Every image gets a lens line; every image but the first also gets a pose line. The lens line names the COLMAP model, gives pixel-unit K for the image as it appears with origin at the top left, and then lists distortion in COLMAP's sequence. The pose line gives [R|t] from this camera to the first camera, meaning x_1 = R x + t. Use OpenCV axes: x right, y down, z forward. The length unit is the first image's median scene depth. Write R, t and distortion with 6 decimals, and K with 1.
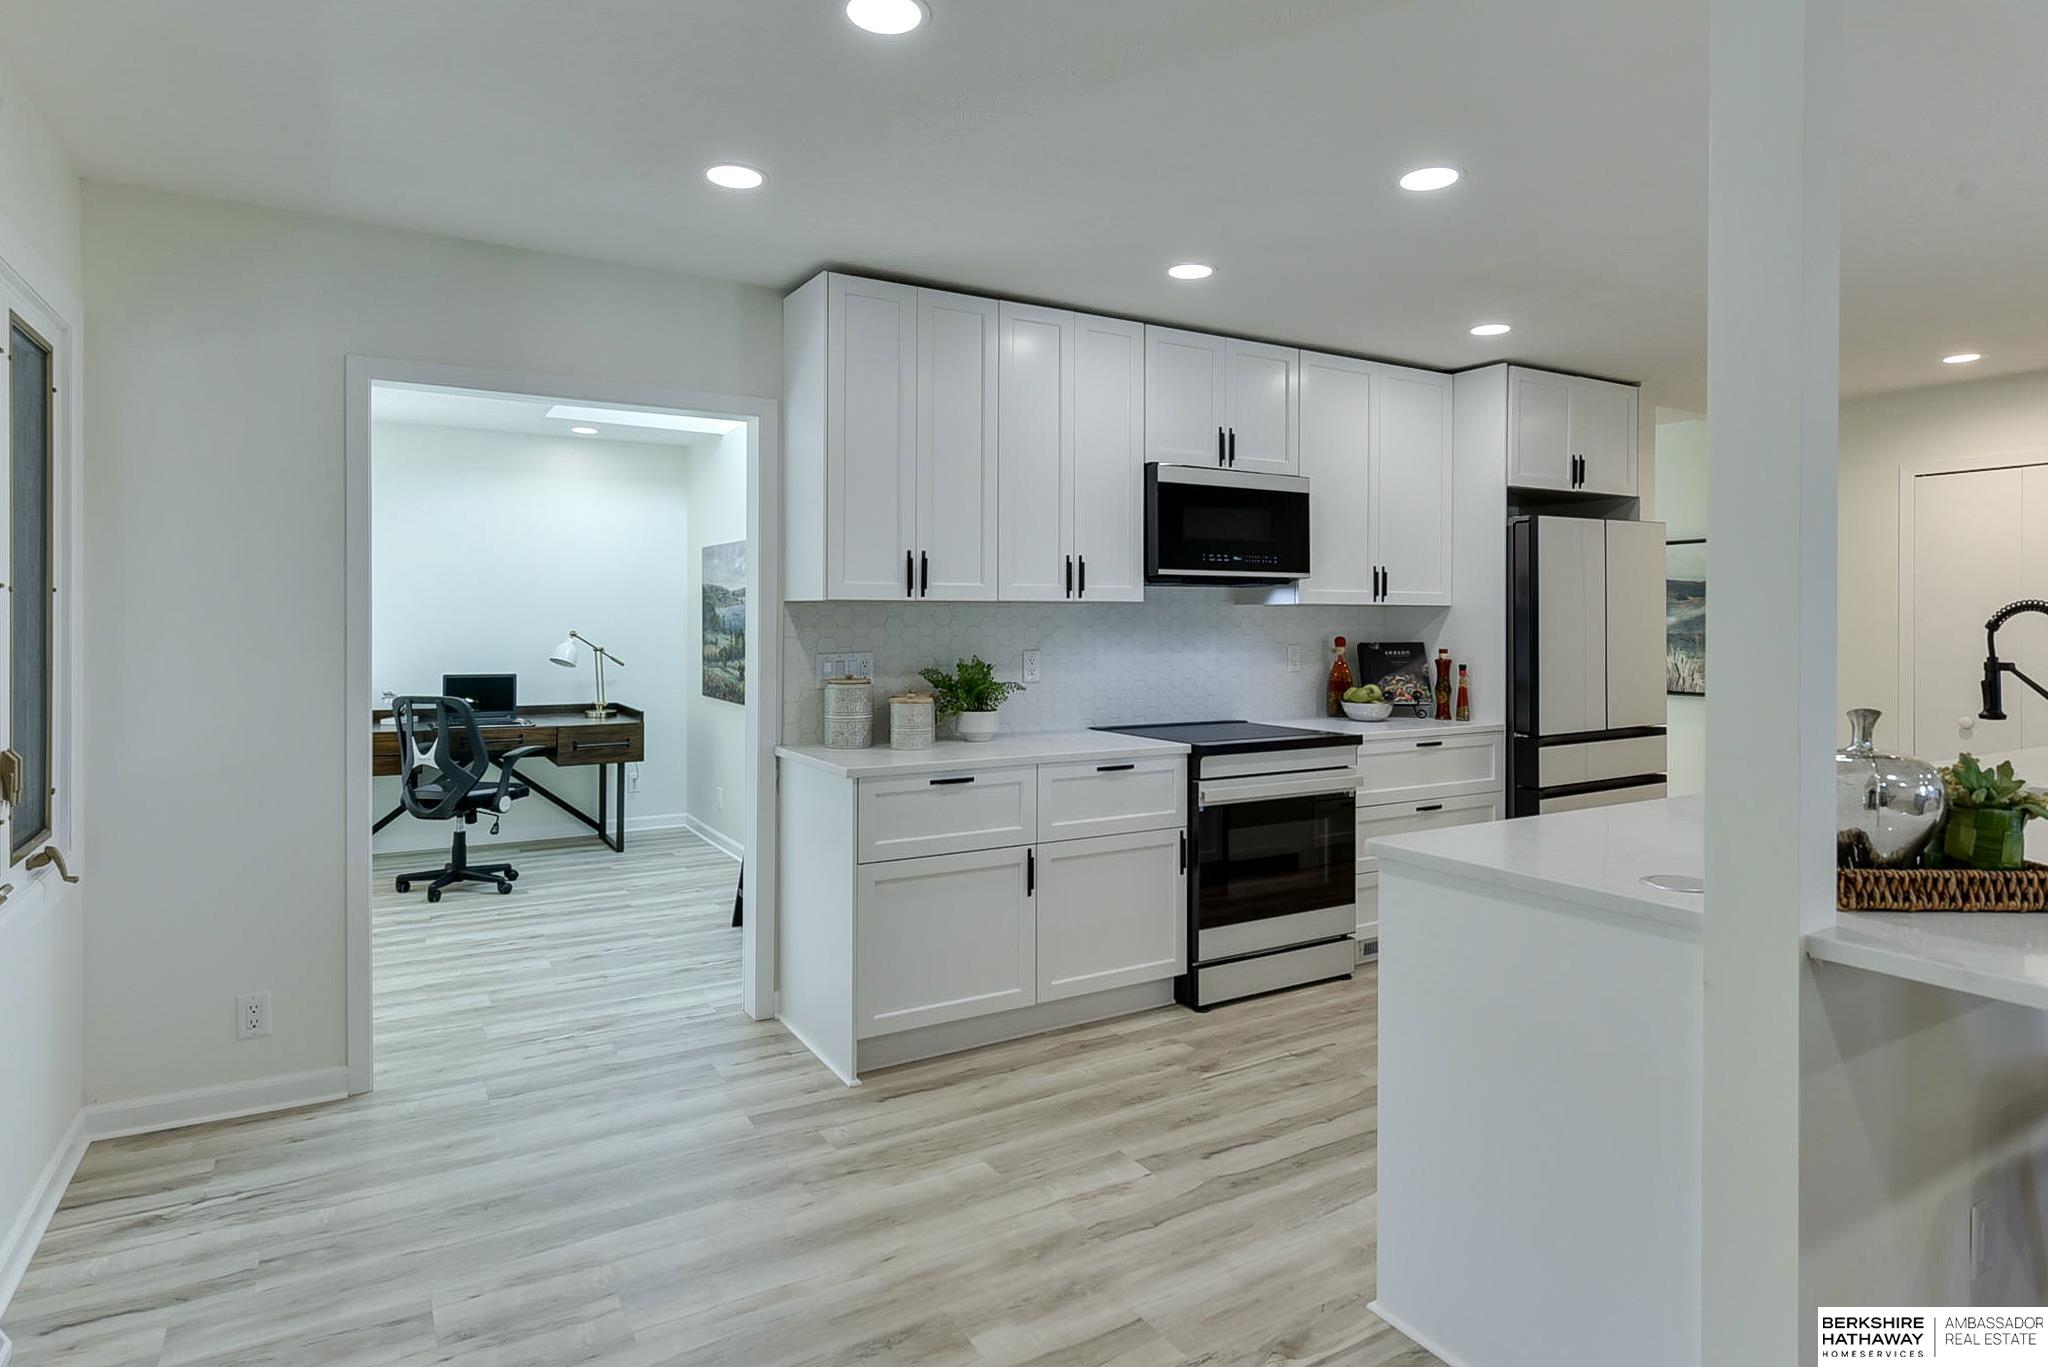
lens RADIAL K [[1125.1, 0, 1022.1], [0, 1125.1, 619.2], [0, 0, 1]] dist [0.003626, 0.000187]
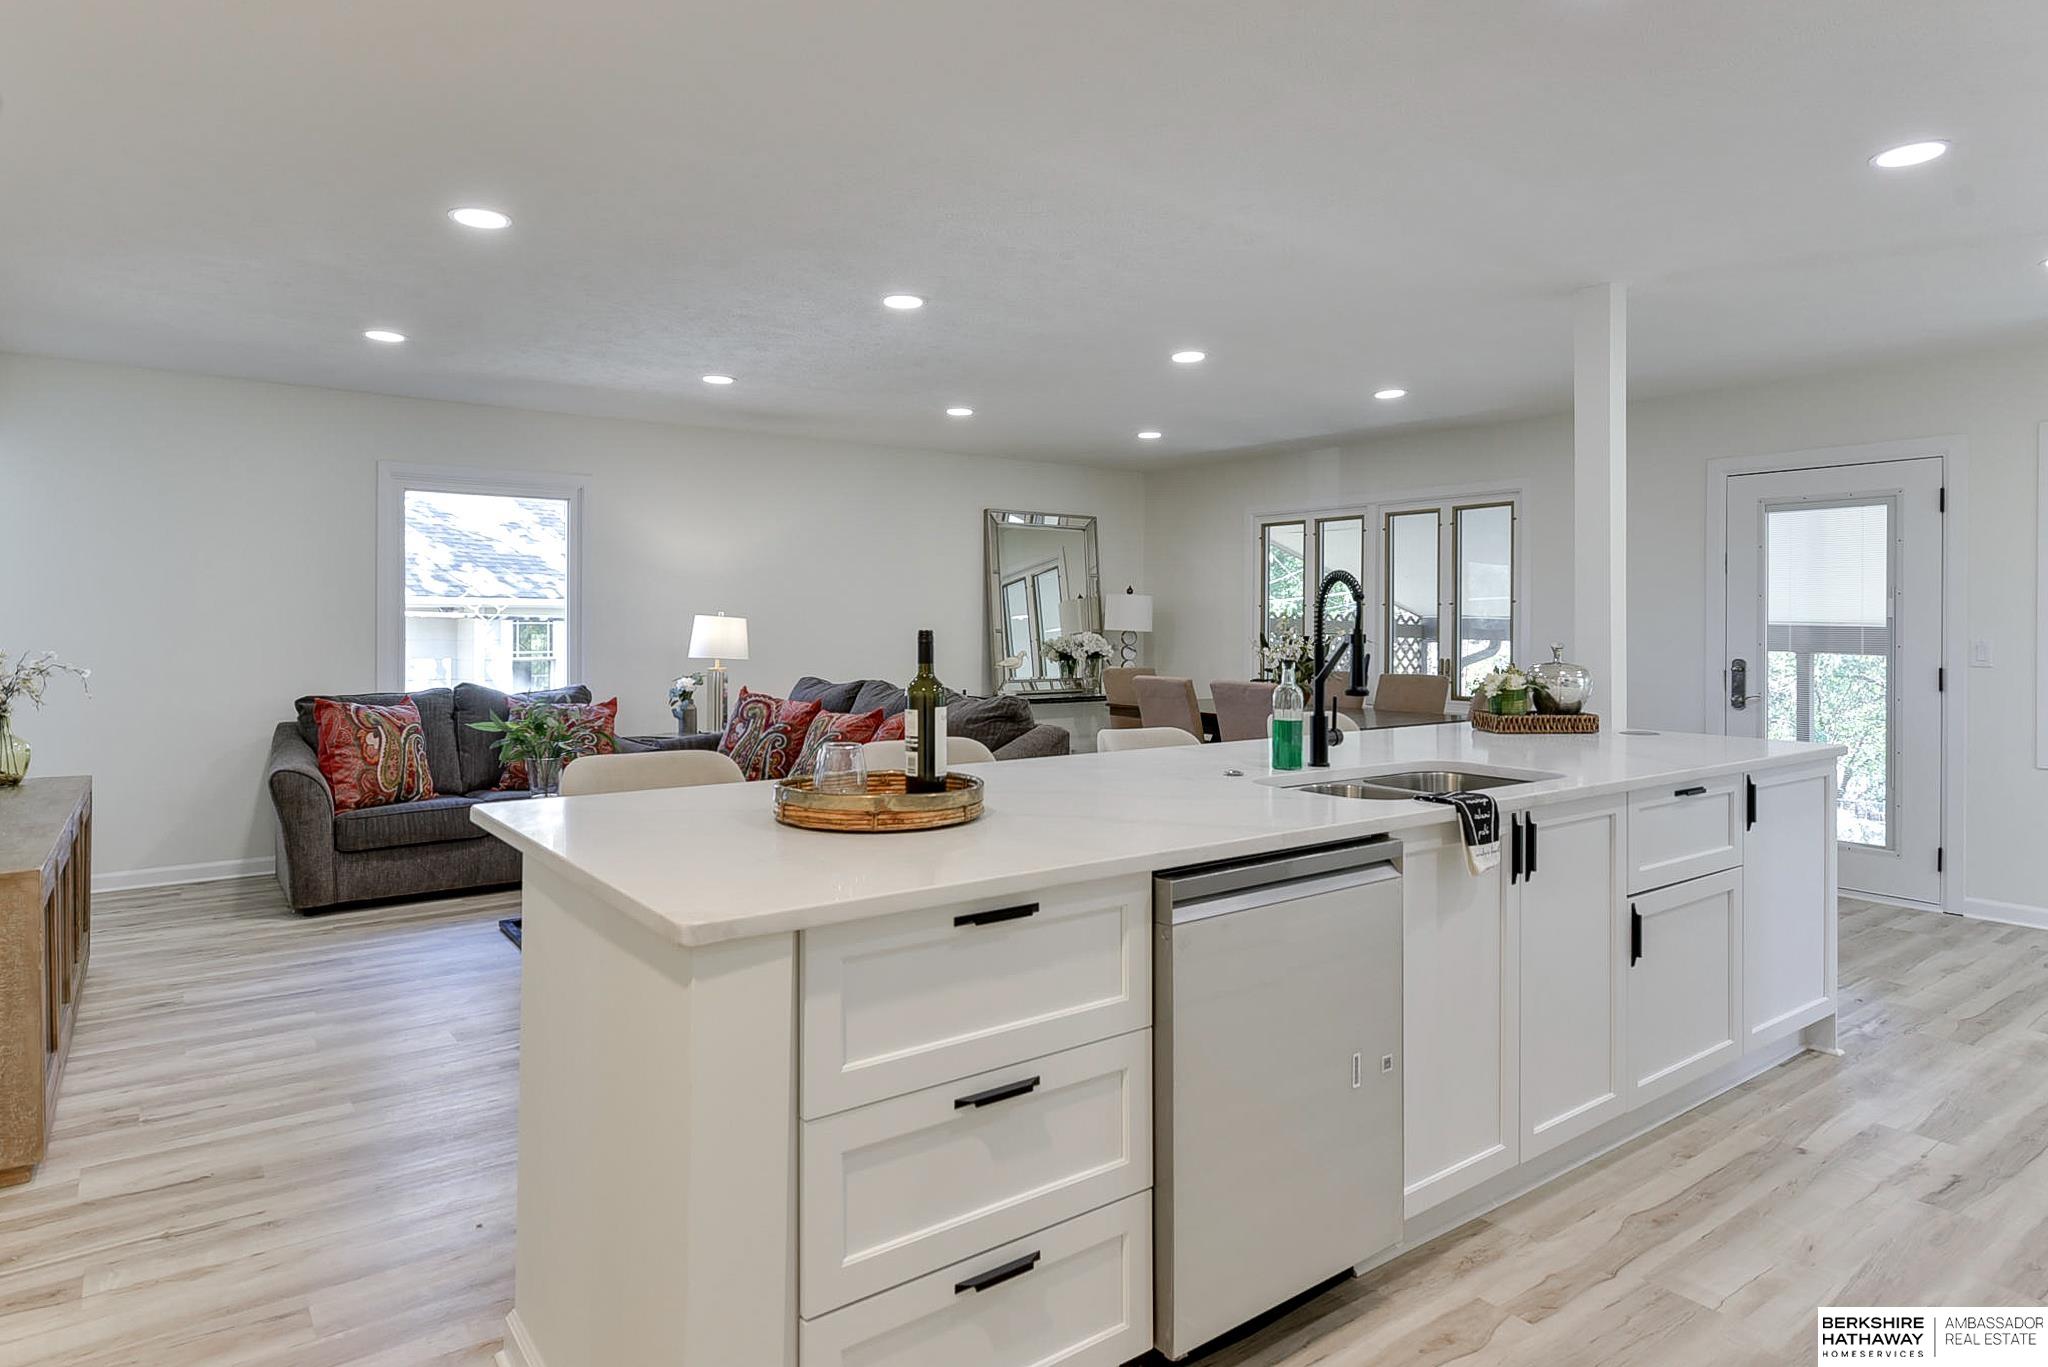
lens RADIAL K [[1177.4, 0, 1010.6], [0, 1177.4, 623.0], [0, 0, 1]] dist [0.005455, -0.000378]
pose [[-0.995267, -0.006540, -0.096962, 1.122140], [-0.006544, 0.999979, -0.000280, 0.028486], [0.096961, 0.000356, -0.995288, 1.756319]]
